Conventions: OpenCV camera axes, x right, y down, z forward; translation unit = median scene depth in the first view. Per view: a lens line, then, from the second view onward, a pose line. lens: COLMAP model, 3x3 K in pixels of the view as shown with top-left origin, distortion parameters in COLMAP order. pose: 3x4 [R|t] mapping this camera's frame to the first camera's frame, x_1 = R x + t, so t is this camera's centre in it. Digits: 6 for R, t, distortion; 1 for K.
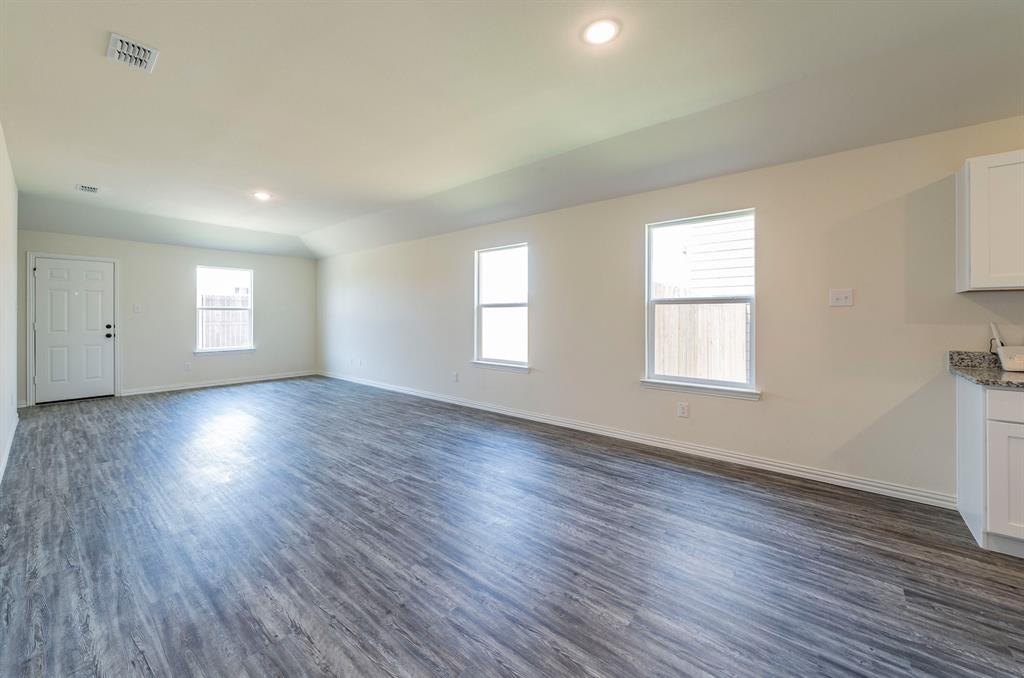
lens RADIAL K [[400.4, 0, 487.1], [0, 400.4, 313.0], [0, 0, 1]] dist [0.001286, 0.000099]
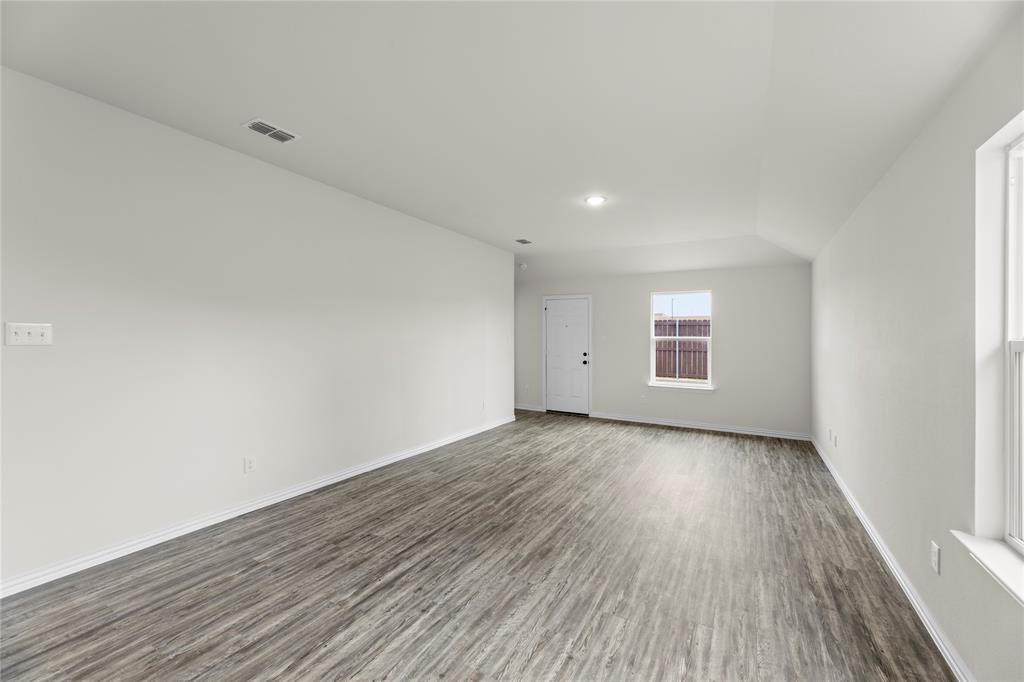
lens RADIAL K [[410.7, 0, 511.7], [0, 410.7, 339.3], [0, 0, 1]] dist [-0.003106, 0.000009]
pose [[0.209465, 0.012872, -0.977731, 0.299578], [-0.005260, 0.999914, 0.012037, -0.040936], [0.977802, 0.002622, 0.209515, 0.988542]]
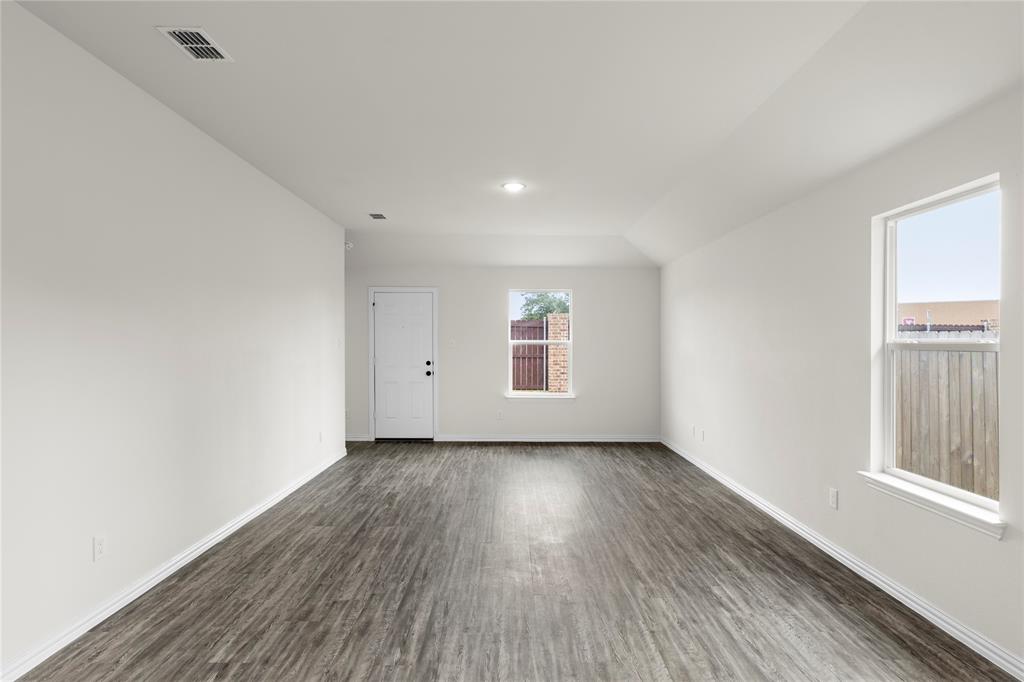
lens RADIAL K [[572.6, 0, 513.9], [0, 572.6, 346.2], [0, 0, 1]] dist [0.003063, -0.002965]
pose [[0.675924, 0.012185, -0.736871, 0.267519], [-0.003512, 0.999905, 0.013313, -0.041935], [0.736963, -0.006410, 0.675902, 0.474468]]
